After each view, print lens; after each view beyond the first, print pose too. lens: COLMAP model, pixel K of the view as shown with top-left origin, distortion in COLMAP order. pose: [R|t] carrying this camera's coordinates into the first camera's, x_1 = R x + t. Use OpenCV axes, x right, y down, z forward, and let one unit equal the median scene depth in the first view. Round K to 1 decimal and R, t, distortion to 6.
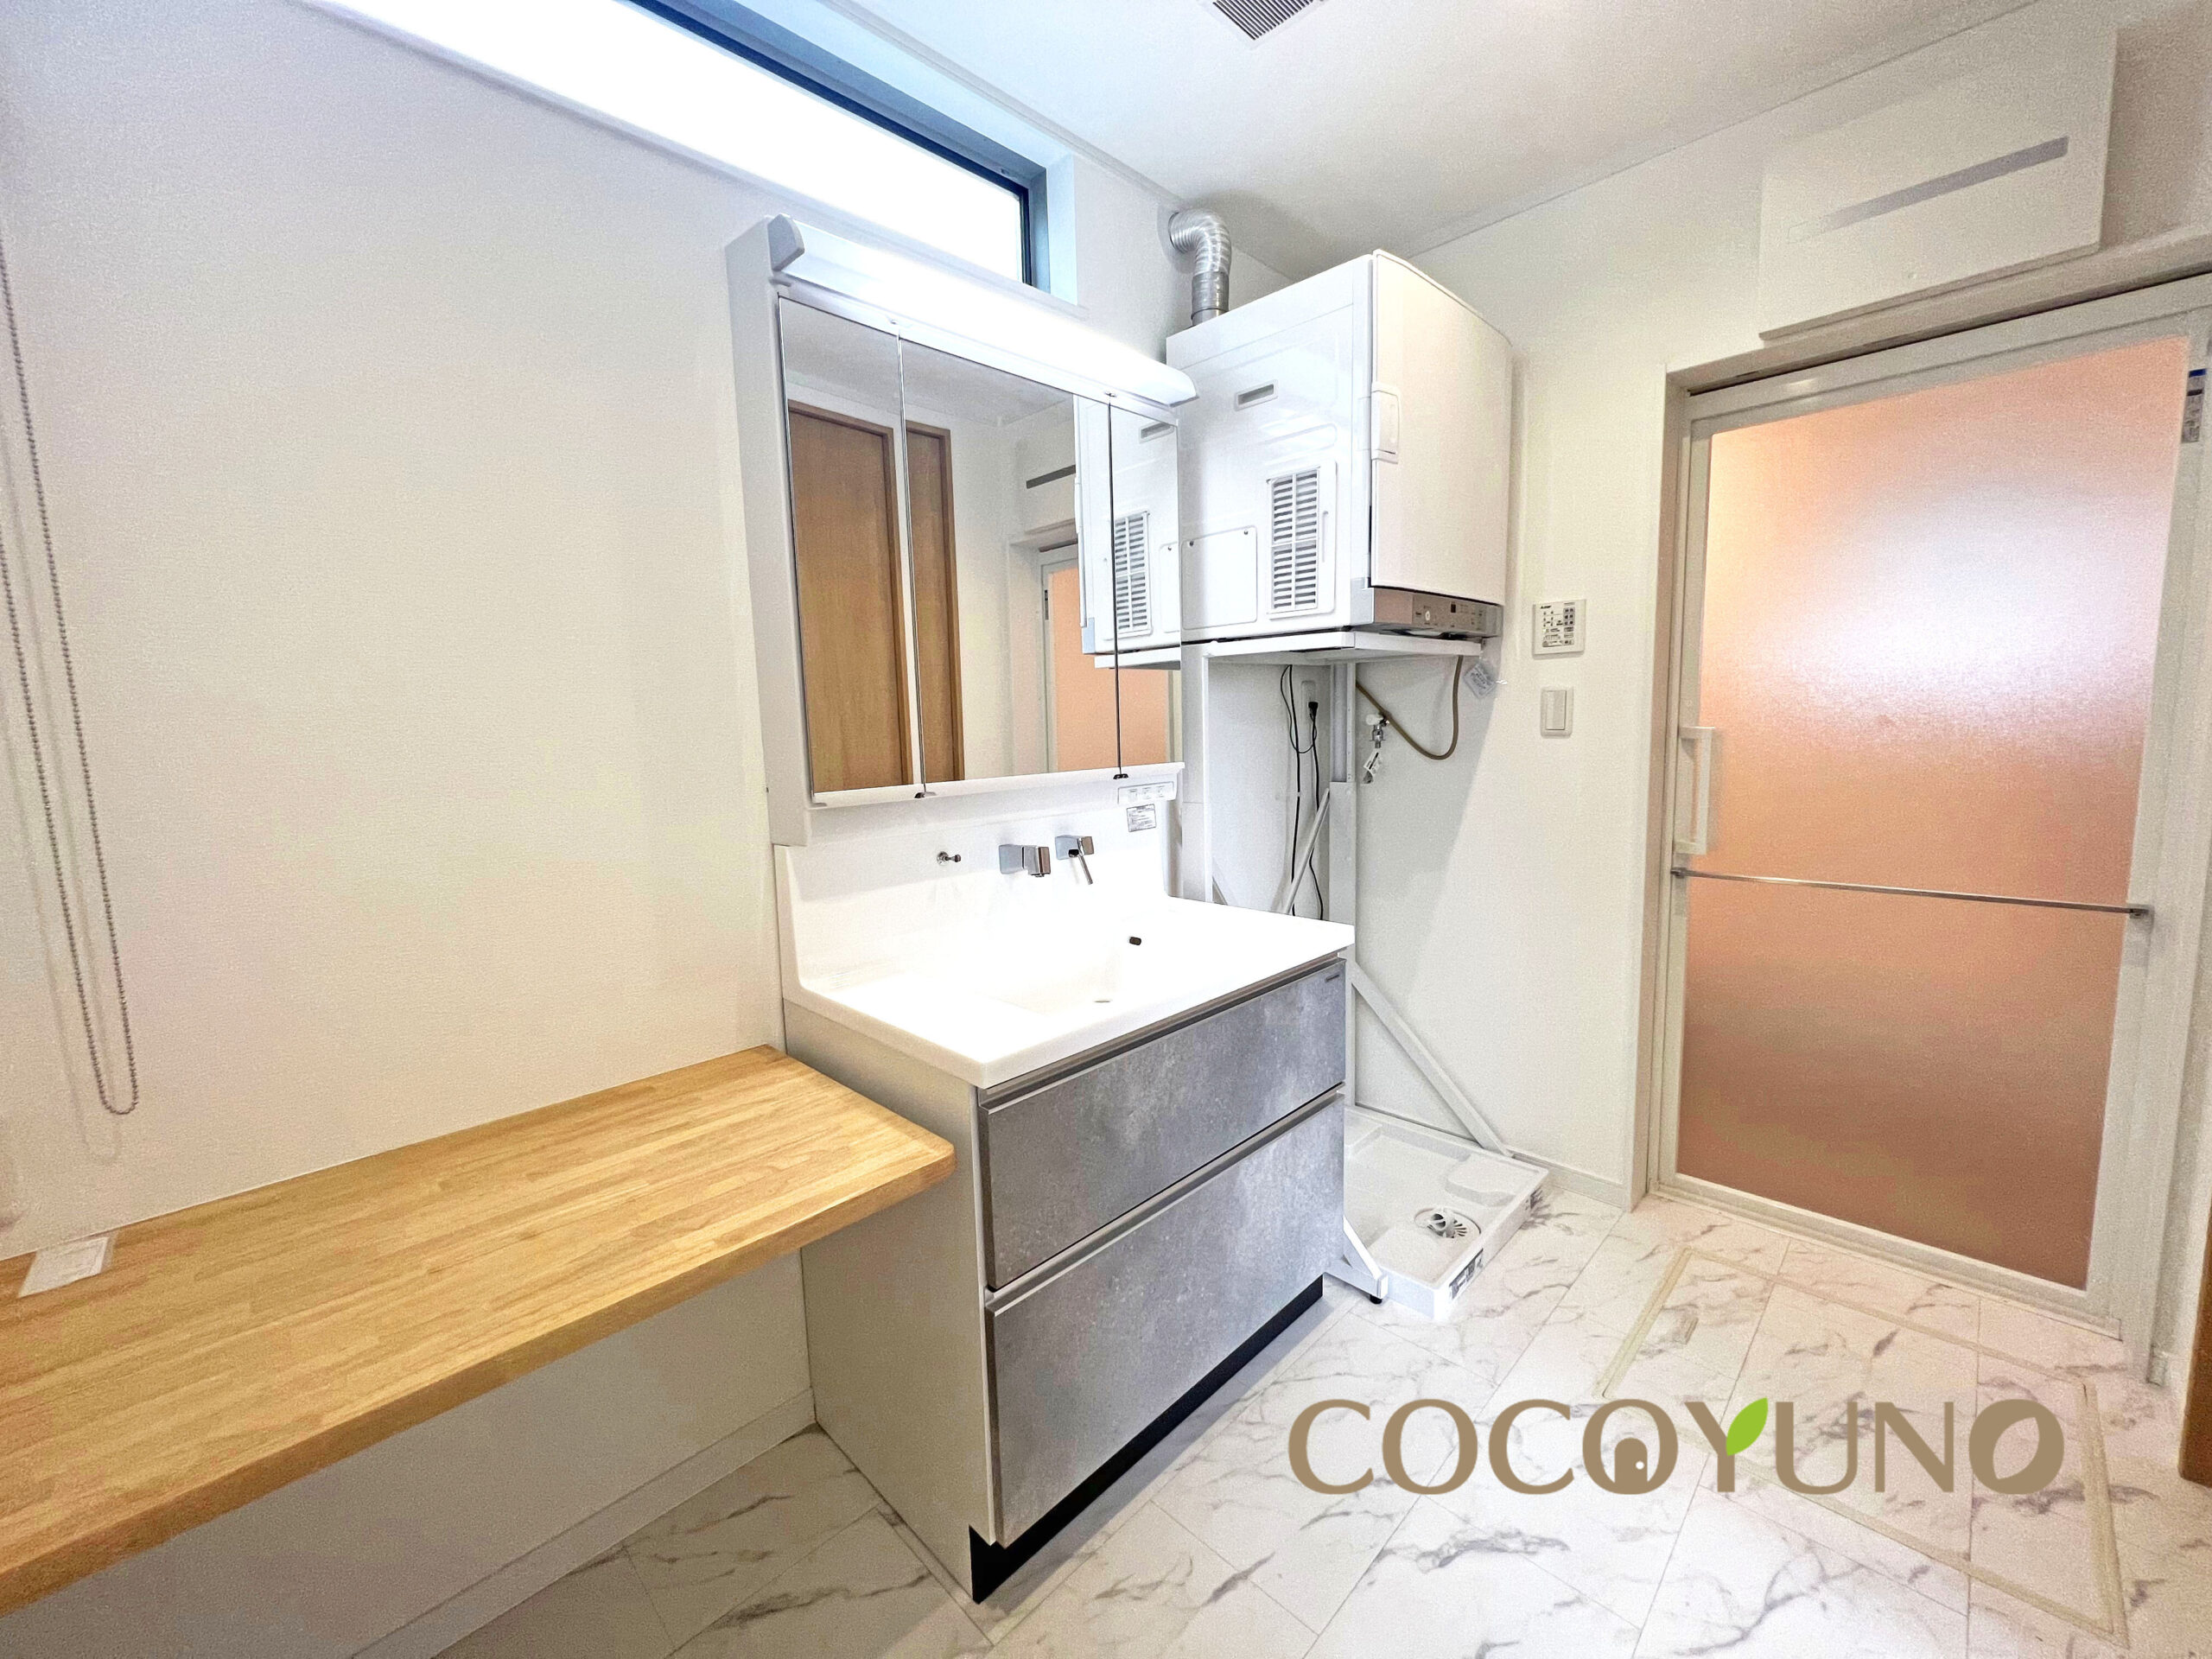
lens RADIAL K [[886.3, 0, 1100.5], [0, 886.3, 826.7], [0, 0, 1]] dist [-0.002019, 0.000862]
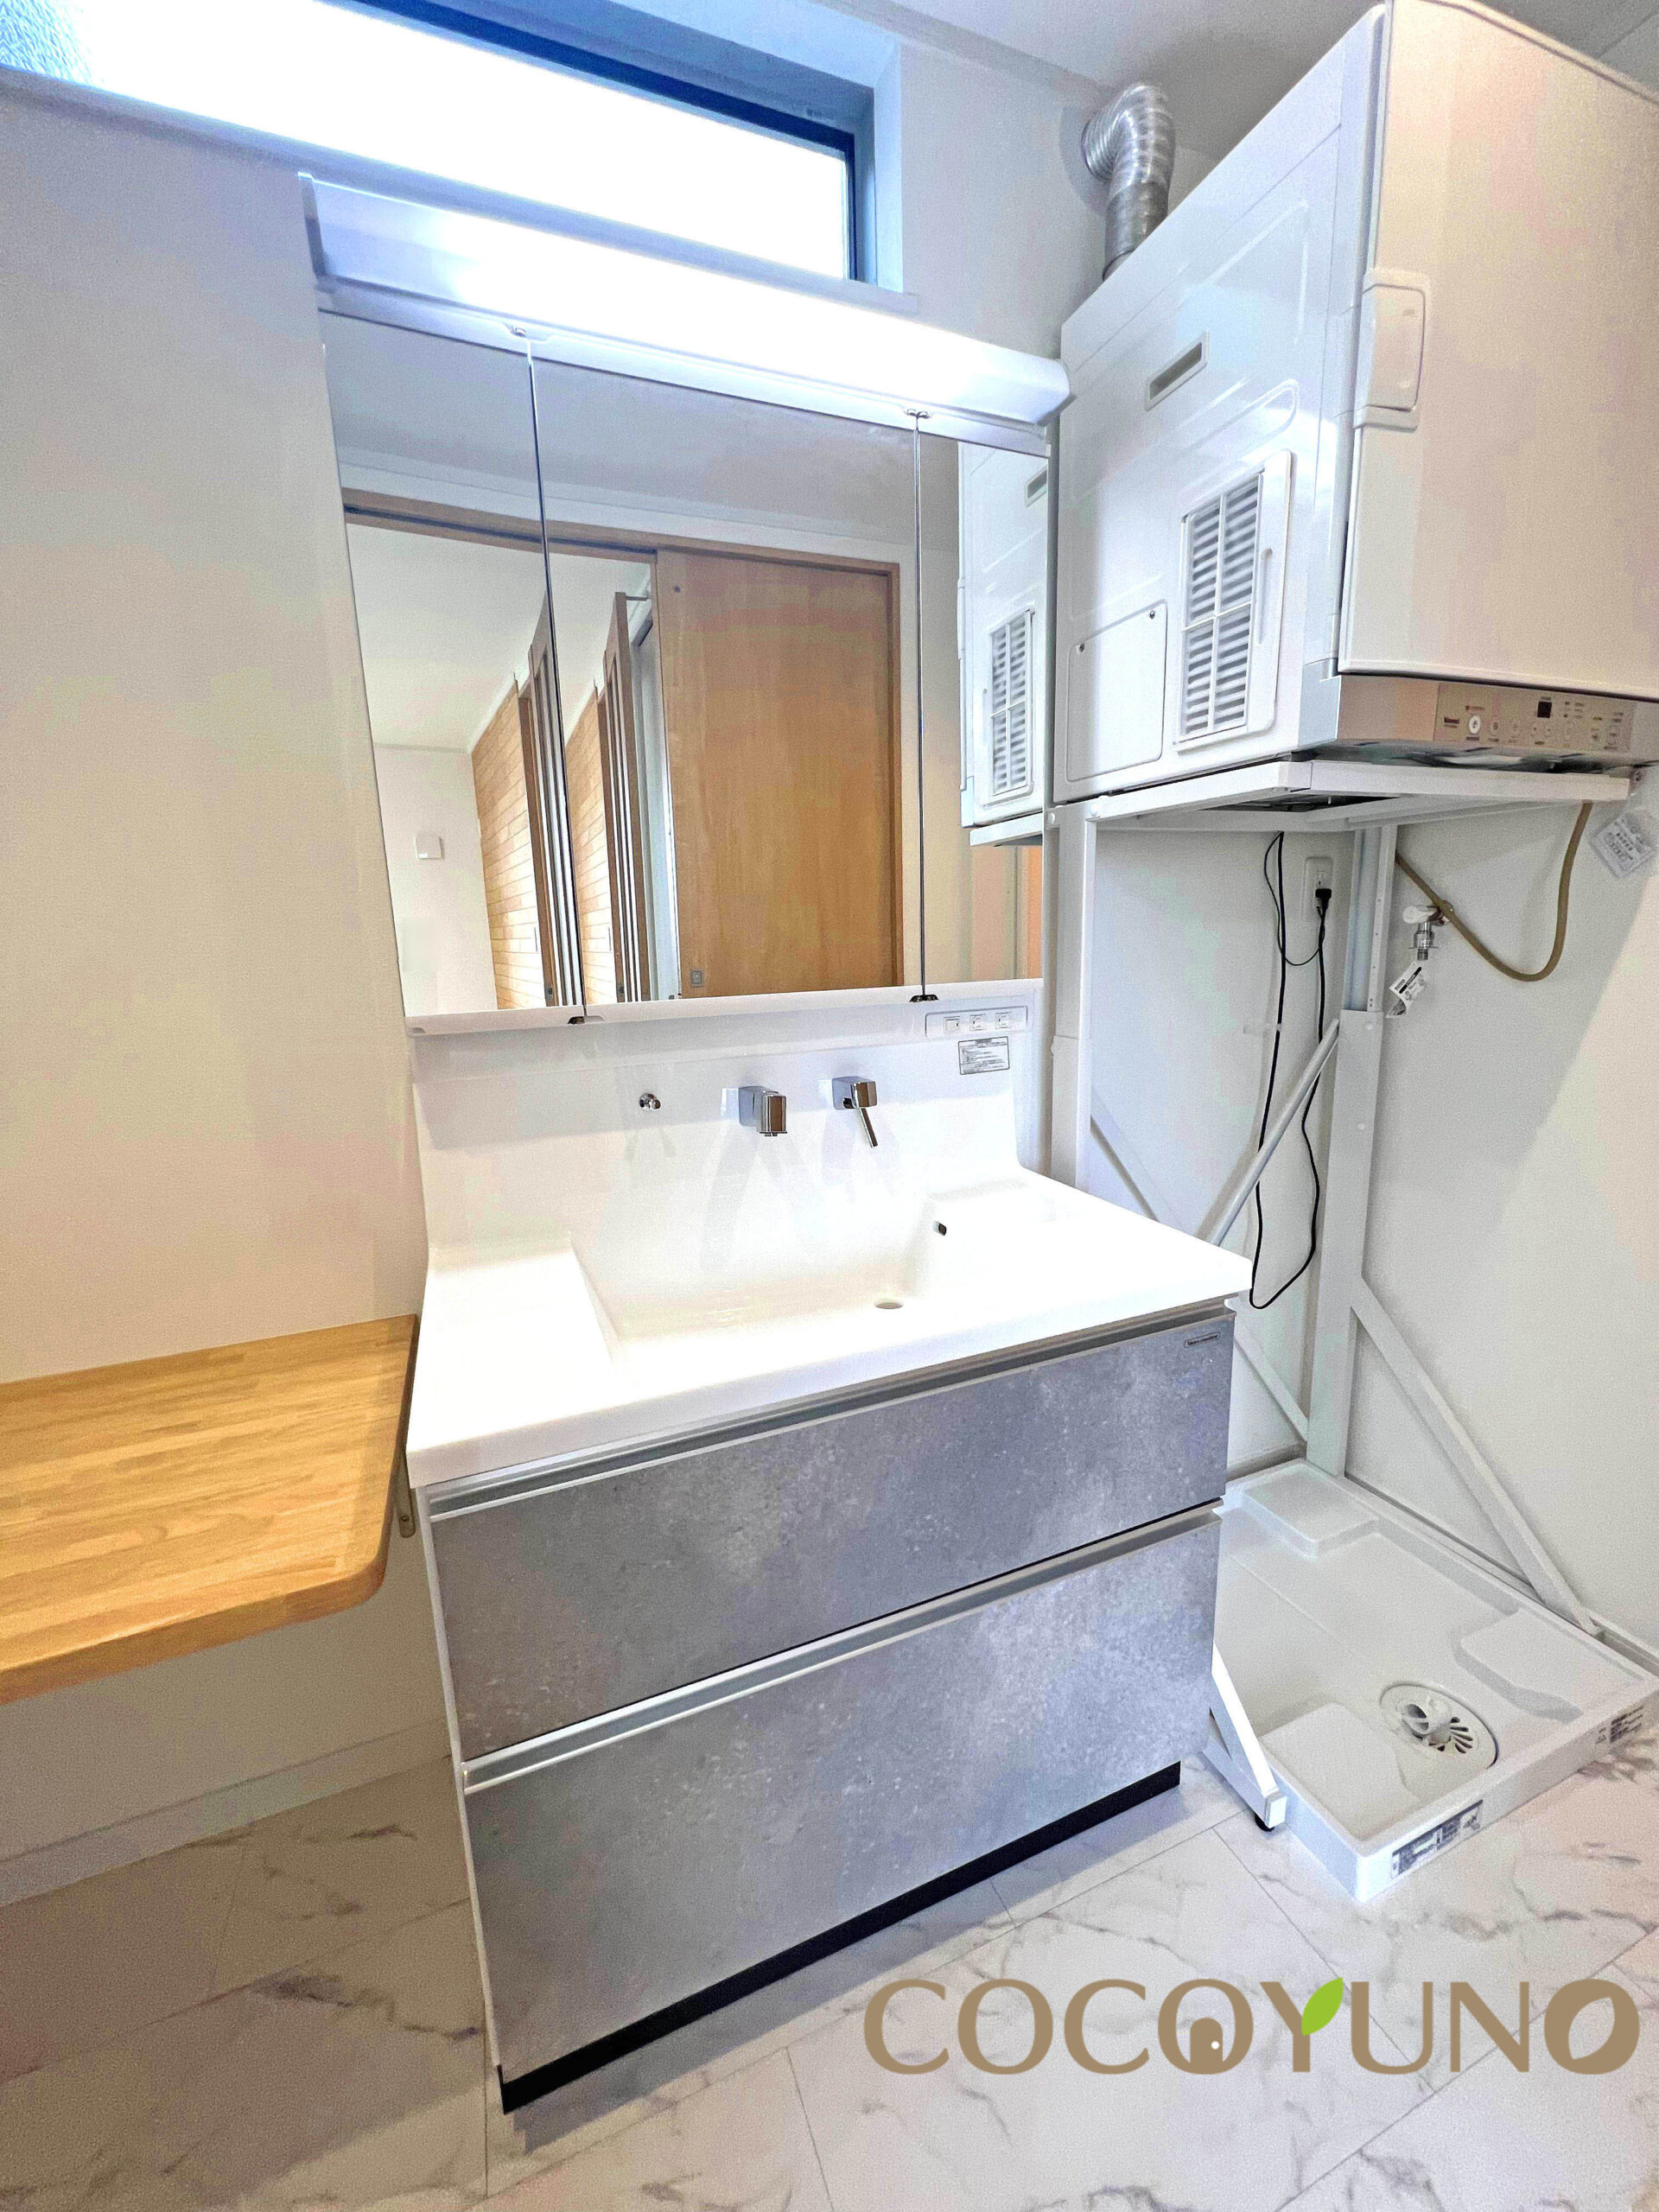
lens RADIAL K [[886.3, 0, 837.8], [0, 886.3, 1099.2], [0, 0, 1]] dist [-0.002019, 0.000862]
pose [[0.921939, 0.074700, -0.380064, 0.230513], [-0.043154, 0.994928, 0.090868, -0.037749], [0.384924, -0.067373, 0.920486, 0.320789]]
